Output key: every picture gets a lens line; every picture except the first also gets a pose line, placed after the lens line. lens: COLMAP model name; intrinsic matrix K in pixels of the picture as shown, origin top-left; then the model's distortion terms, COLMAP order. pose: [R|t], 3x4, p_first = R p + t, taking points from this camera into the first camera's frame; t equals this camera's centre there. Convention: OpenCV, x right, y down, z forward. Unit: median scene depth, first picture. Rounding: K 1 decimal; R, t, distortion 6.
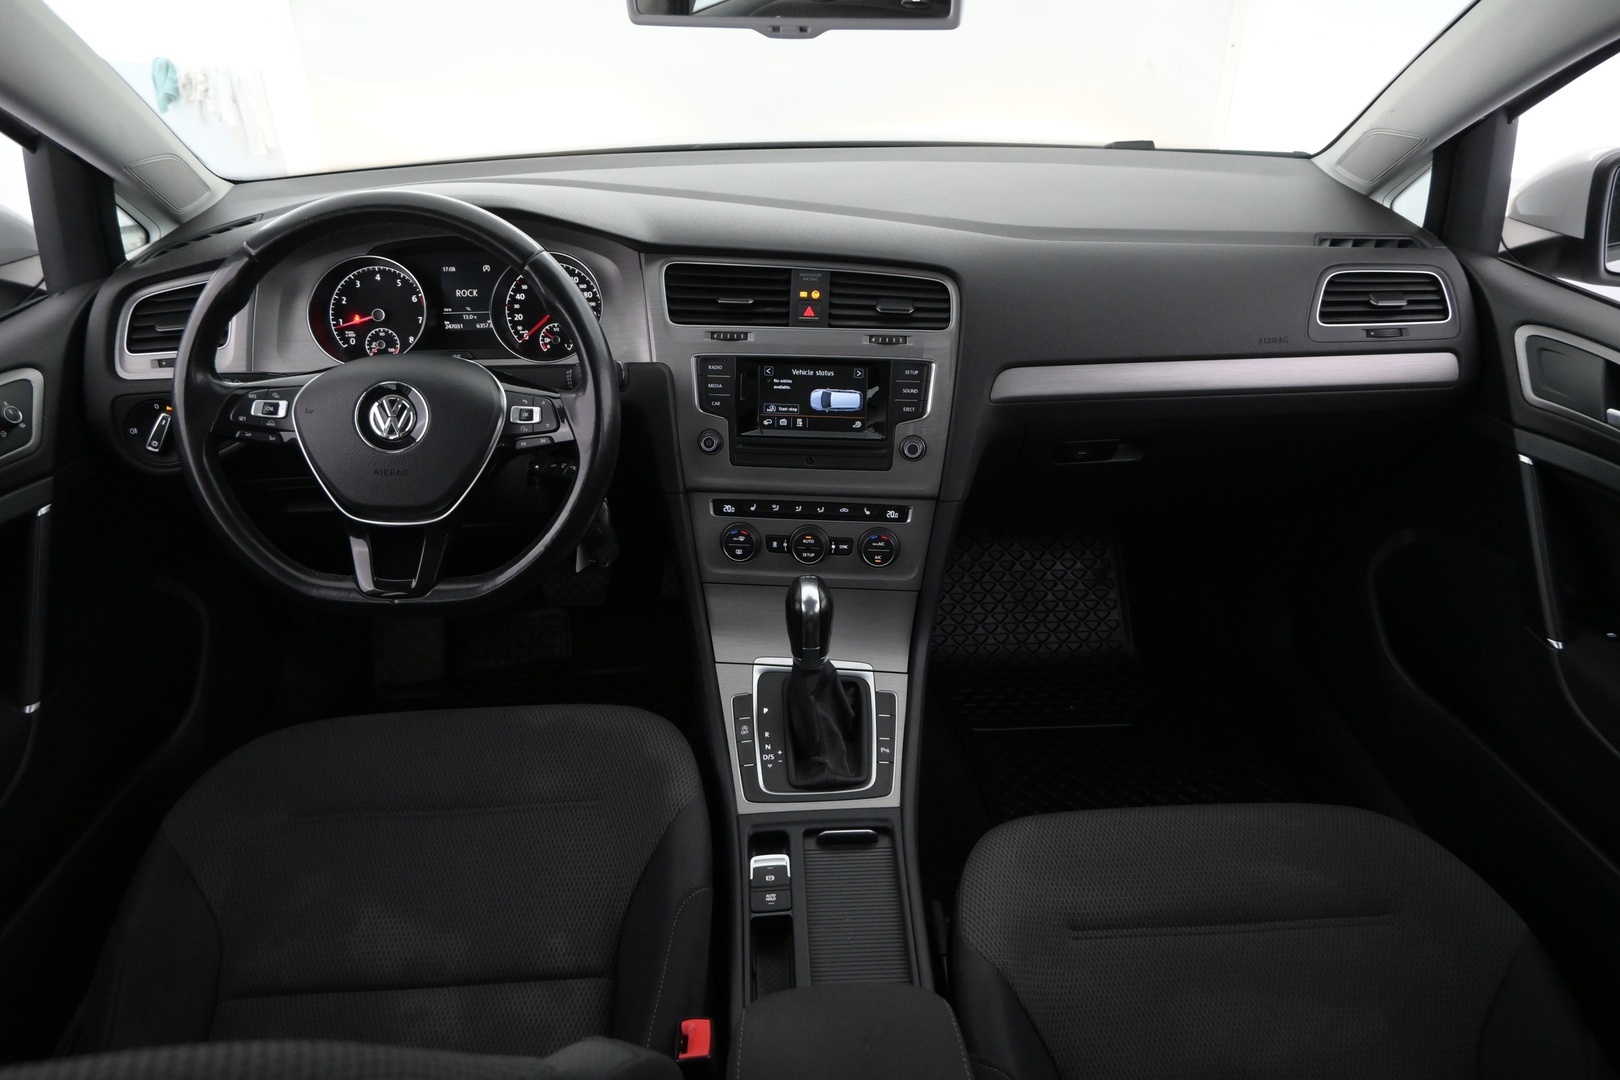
lens RADIAL K [[1105.5, 0, 810.0], [0, 1105.5, 540.0], [0, 0, 1]] dist [-0.003805, -0.002133]
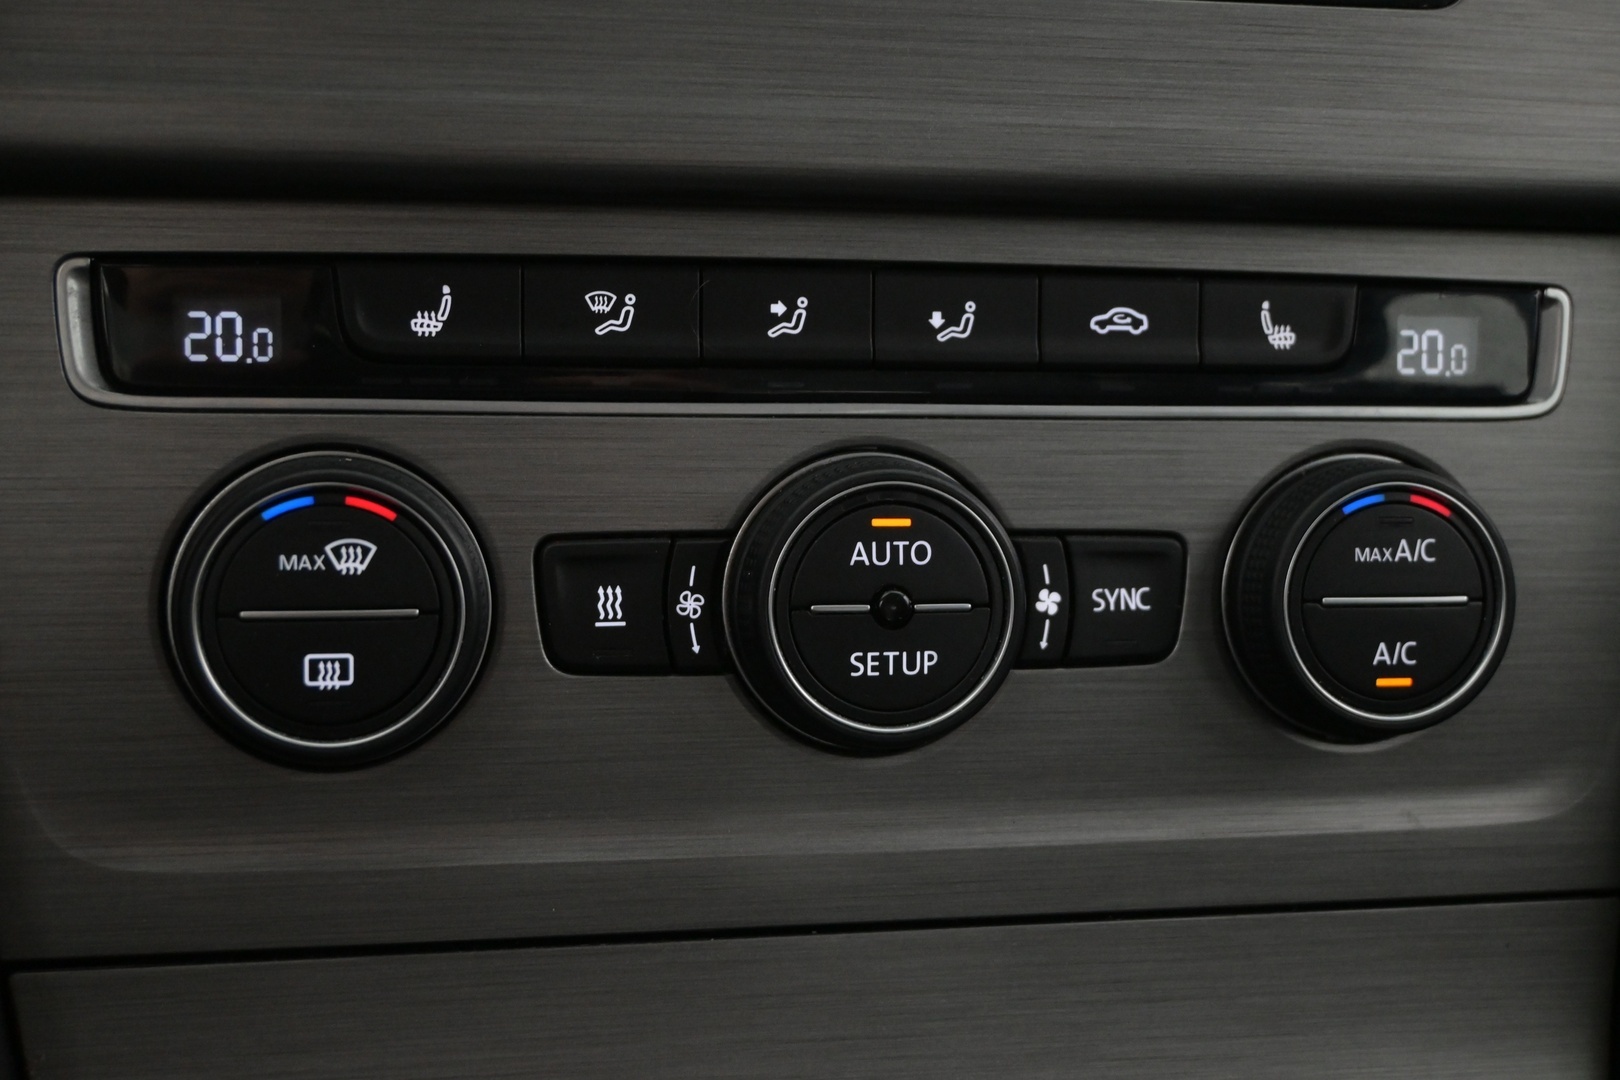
lens RADIAL K [[2064.3, 0, 810.0], [0, 2064.3, 540.0], [0, 0, 1]] dist [-0.002959, -0.013540]
pose [[0.960146, -0.027934, 0.278099, -0.077804], [0.079854, 0.980936, -0.177166, 0.041681], [-0.267849, 0.192312, 0.944073, 0.788328]]
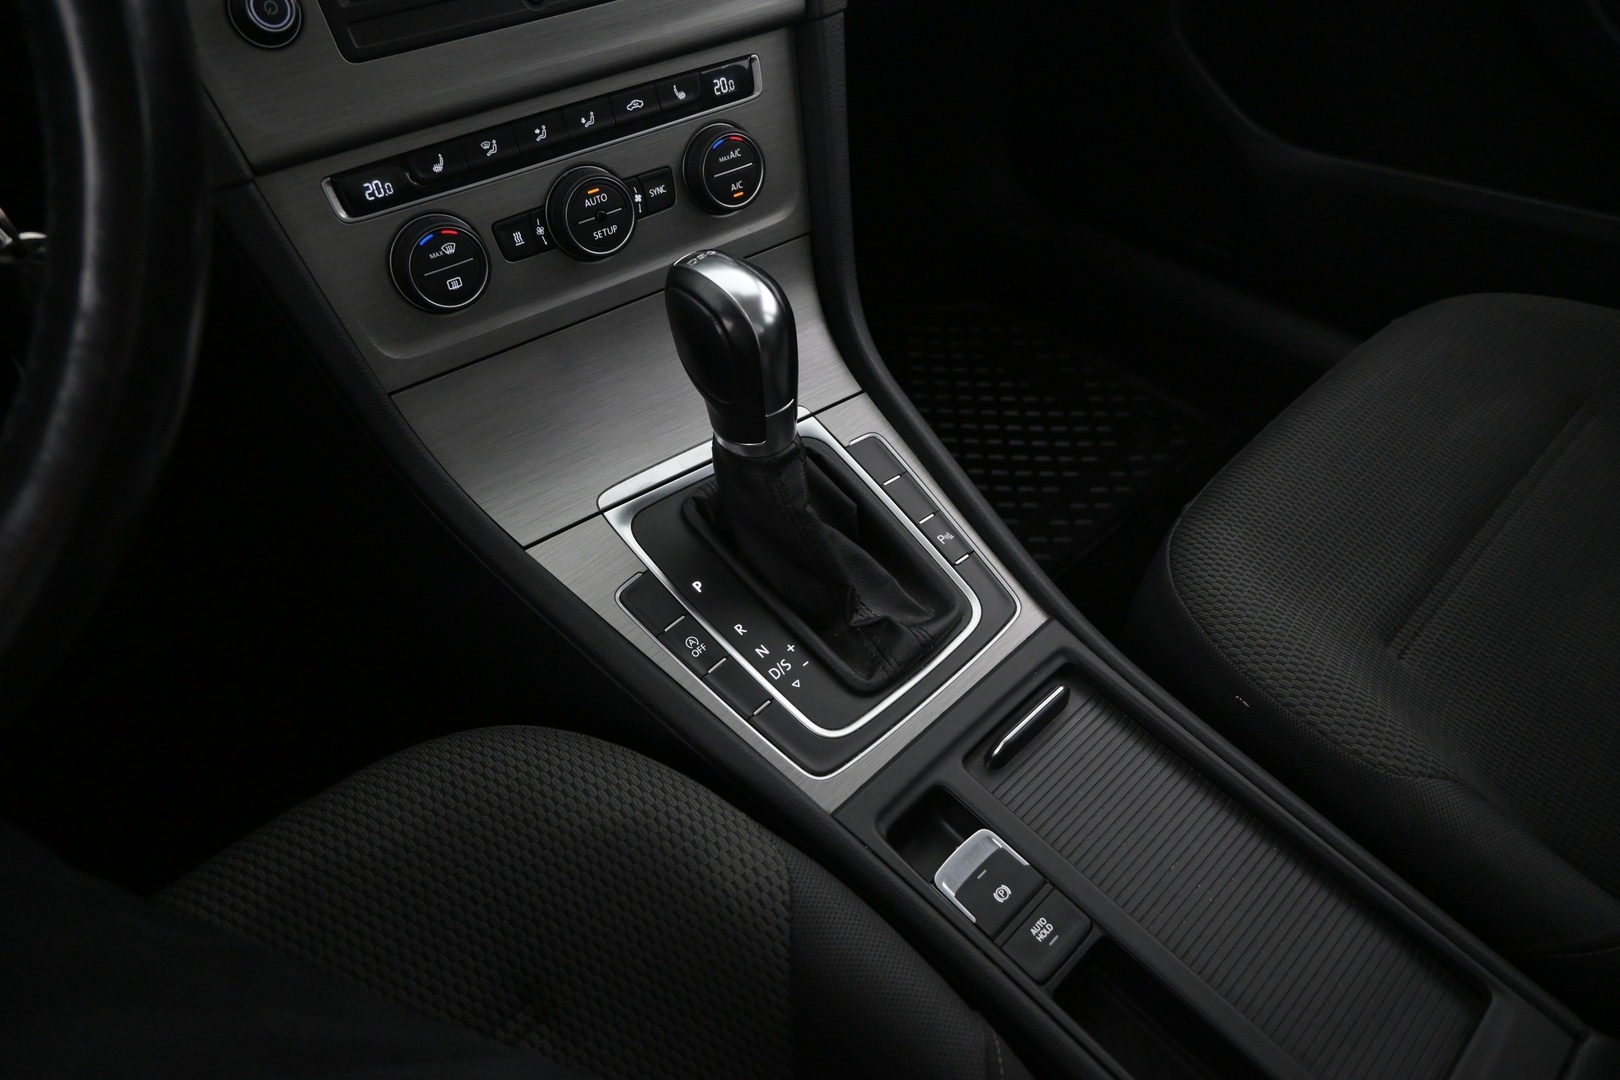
lens RADIAL K [[1105.5, 0, 810.0], [0, 1105.5, 540.0], [0, 0, 1]] dist [-0.003805, -0.002133]
pose [[0.747054, -0.464466, 0.475585, -0.208635], [0.335930, 0.881119, 0.332837, 0.002596], [-0.573638, -0.088884, 0.814272, 0.597535]]
